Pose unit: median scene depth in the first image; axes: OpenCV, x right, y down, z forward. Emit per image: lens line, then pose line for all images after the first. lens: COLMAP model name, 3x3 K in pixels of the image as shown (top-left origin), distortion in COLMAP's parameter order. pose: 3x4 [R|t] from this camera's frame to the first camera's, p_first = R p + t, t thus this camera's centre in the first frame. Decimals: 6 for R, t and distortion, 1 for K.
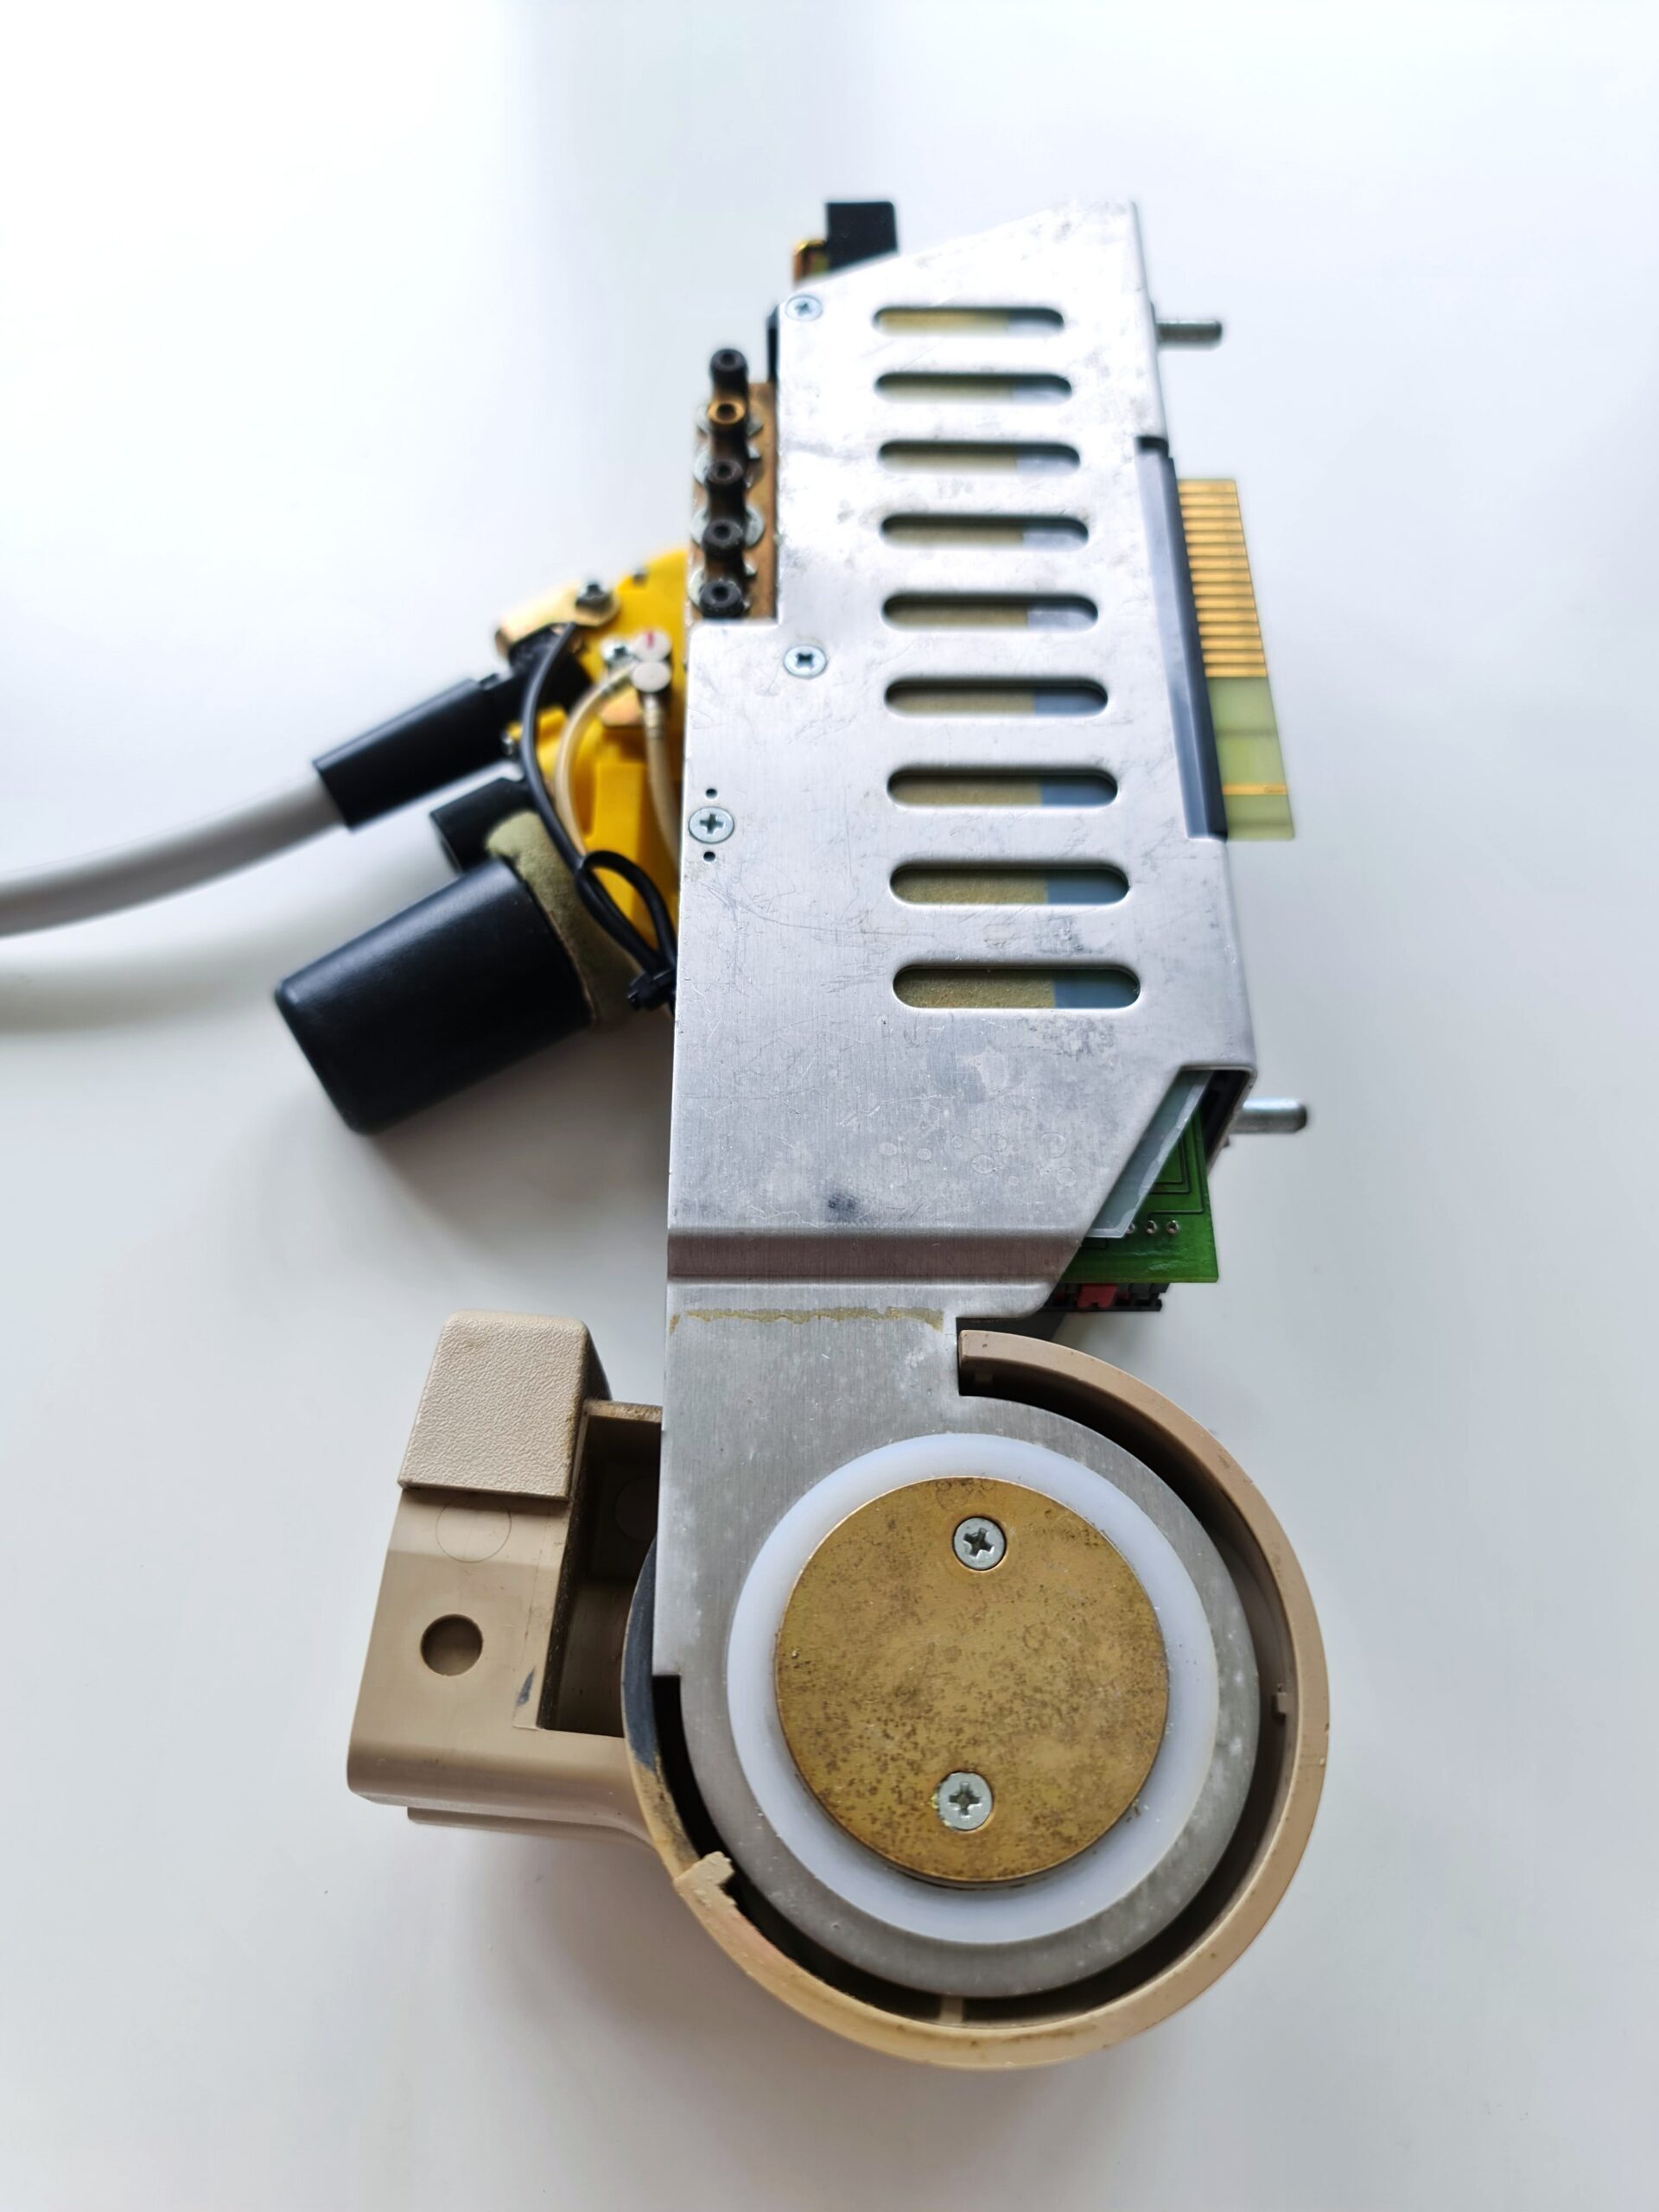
lens RADIAL K [[1705.7, 0, 829.5], [0, 1705.7, 1106.0], [0, 0, 1]] dist [-0.082630, 0.357159]
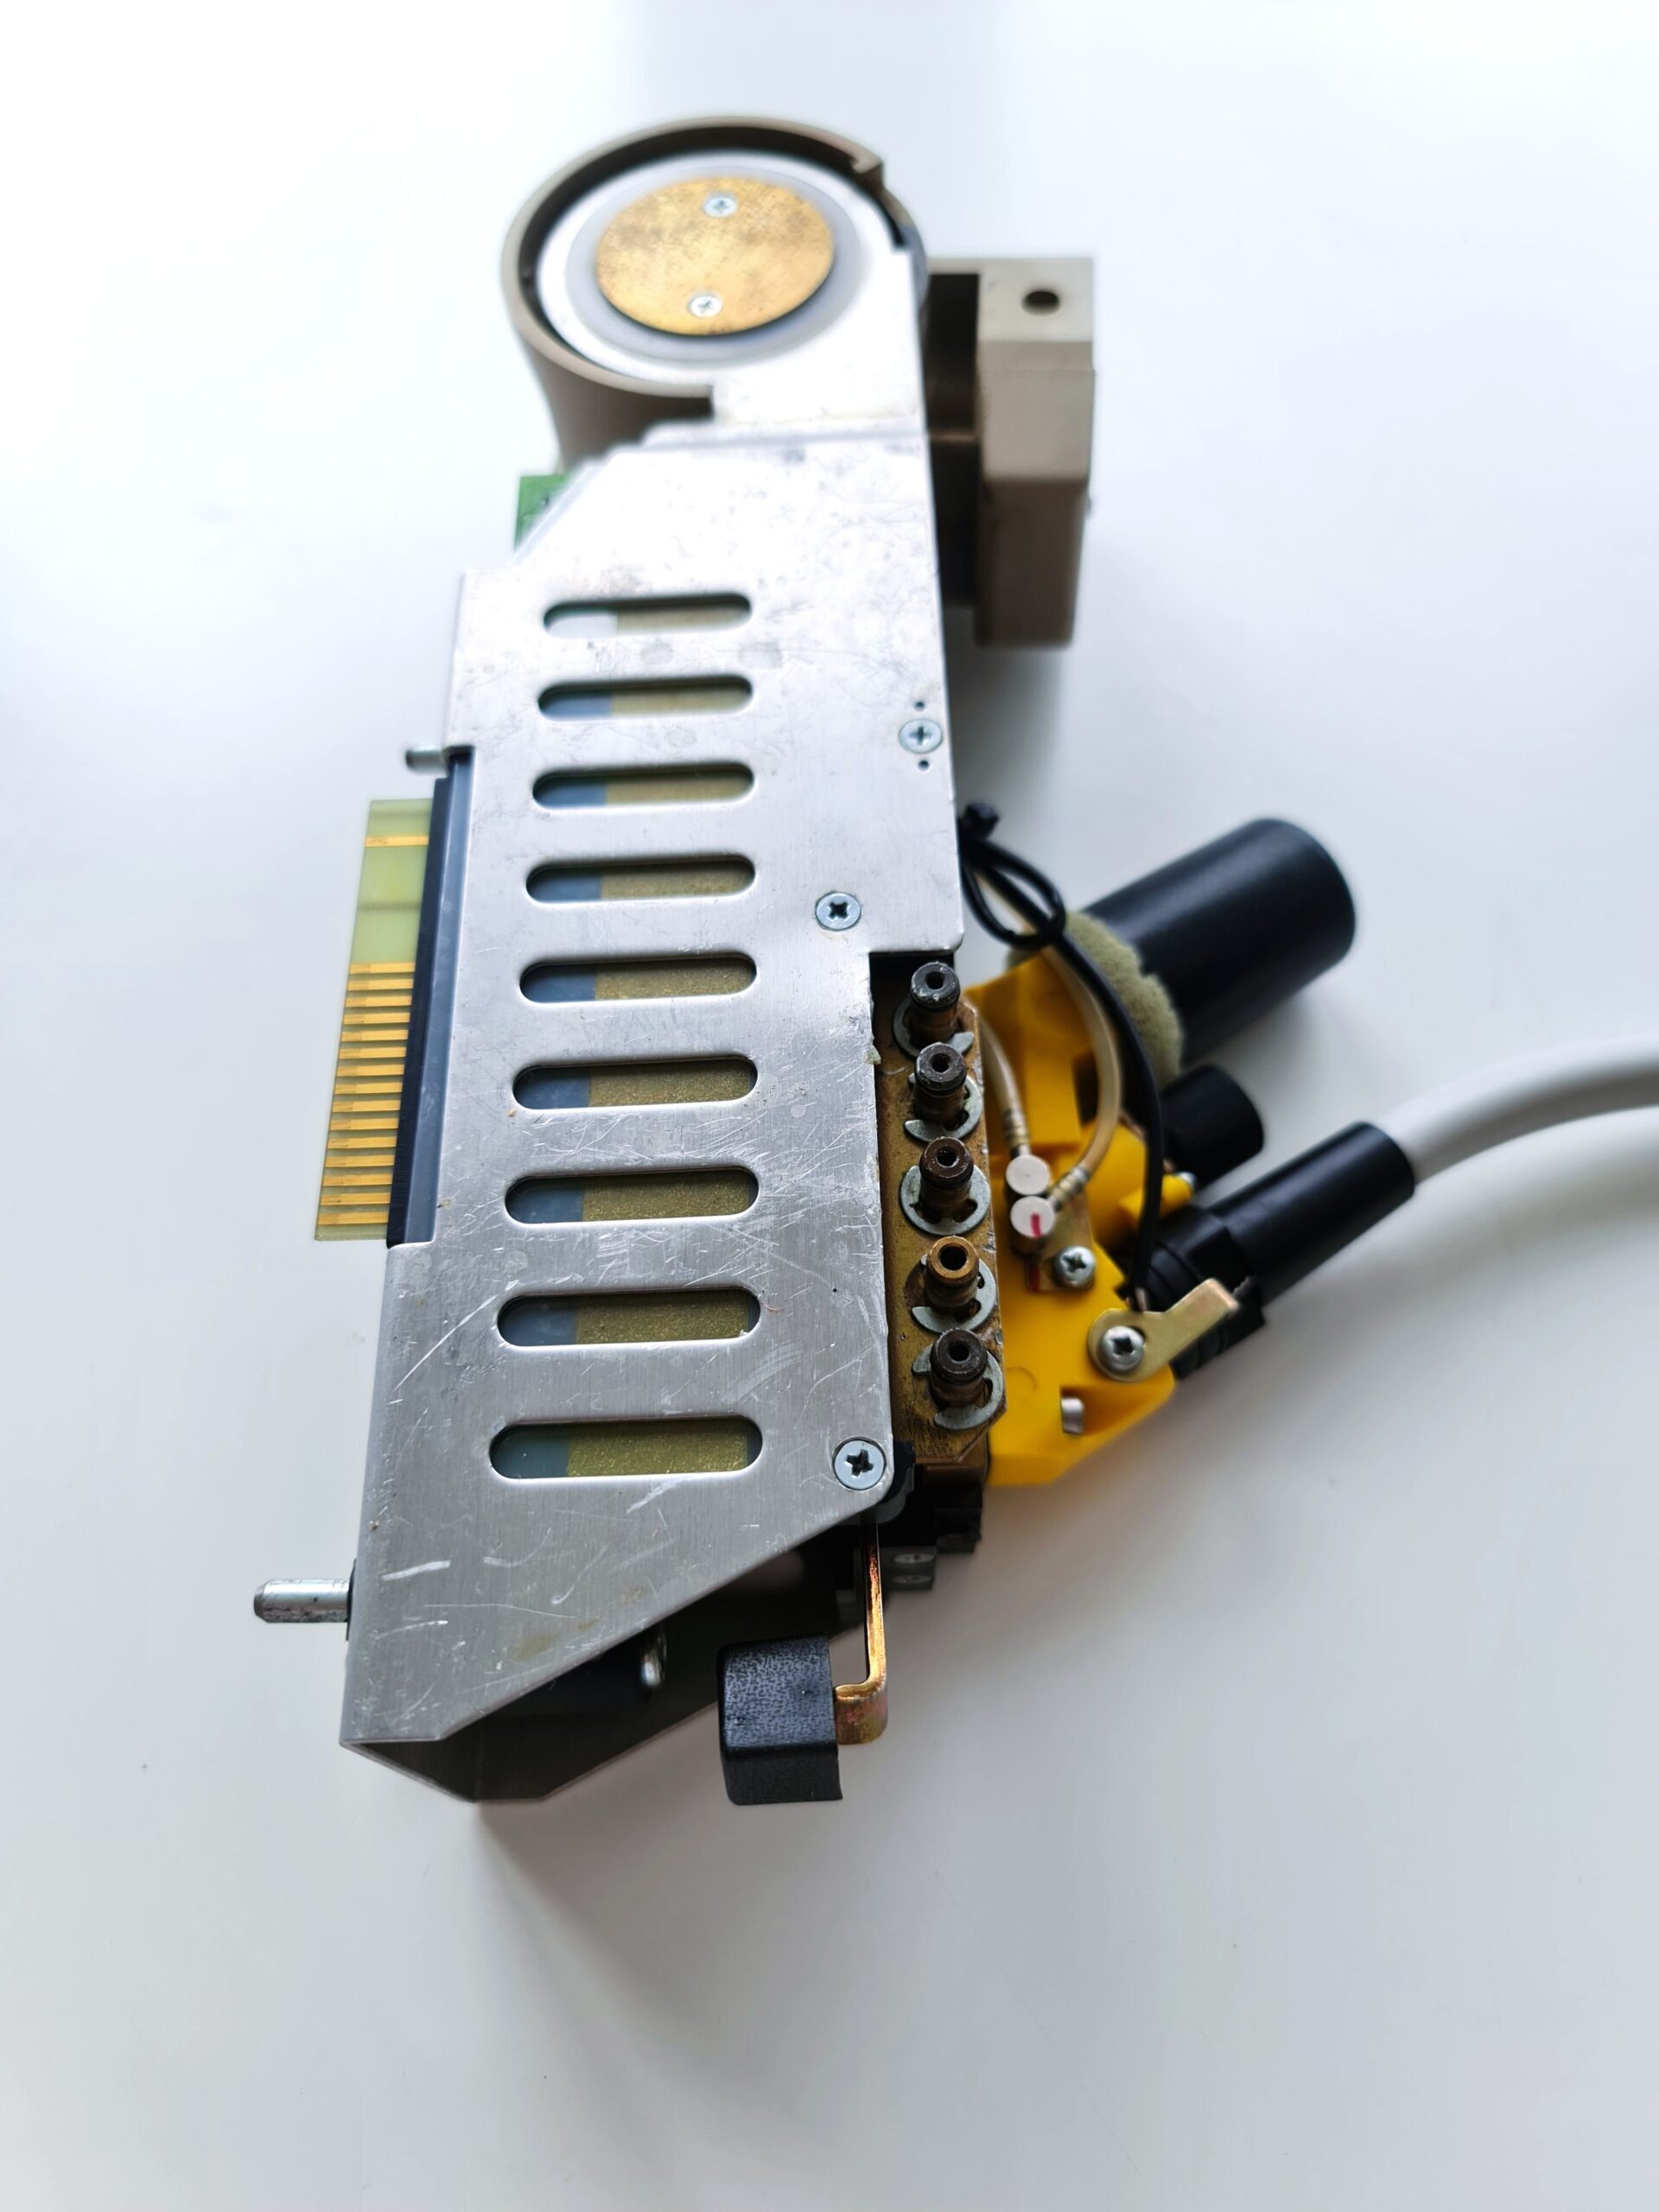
lens RADIAL K [[1705.7, 0, 829.5], [0, 1705.7, 1106.0], [0, 0, 1]] dist [-0.082630, 0.357159]
pose [[-0.998781, 0.039243, 0.029934, -0.045036], [0.002951, -0.557919, 0.829890, -1.490441], [0.049268, 0.828967, 0.557123, 0.762703]]
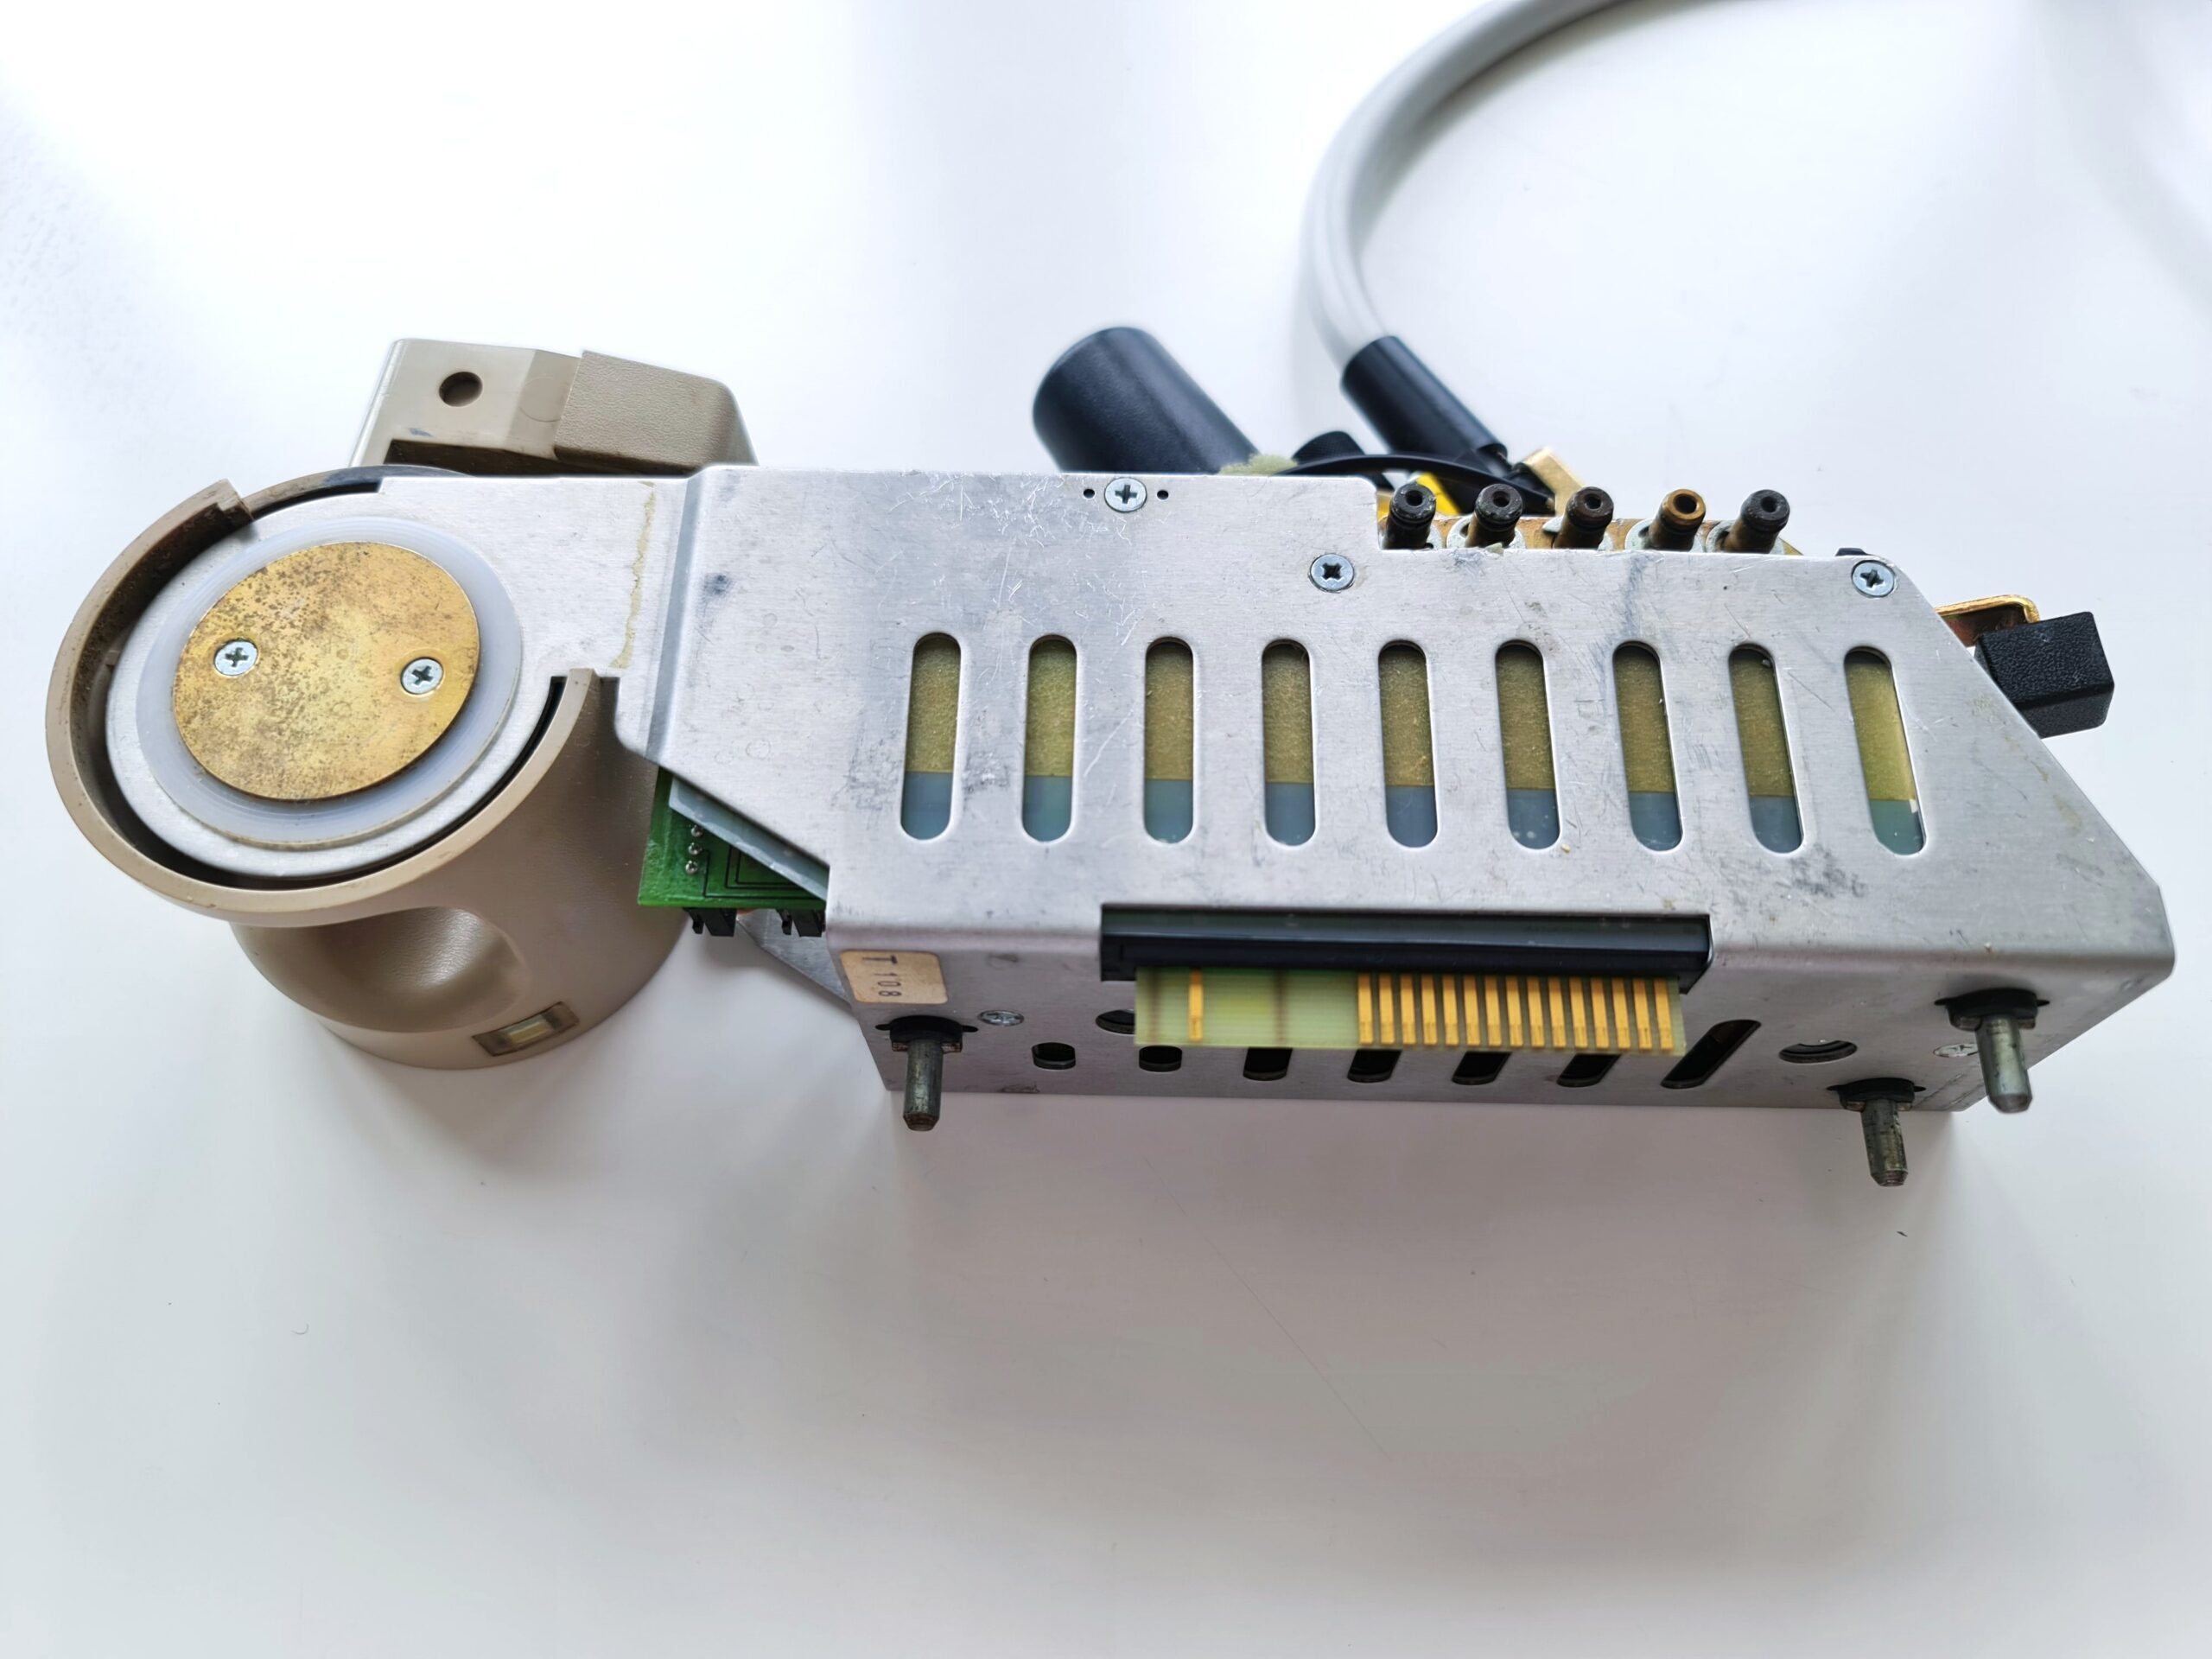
lens RADIAL K [[1705.7, 0, 1106.0], [0, 1705.7, 829.5], [0, 0, 1]] dist [-0.082630, 0.357159]
pose [[-0.025191, 0.900959, -0.433172, 0.746650], [-0.882665, 0.183382, 0.432751, -0.738783], [0.469327, 0.393247, 0.790626, 0.289394]]
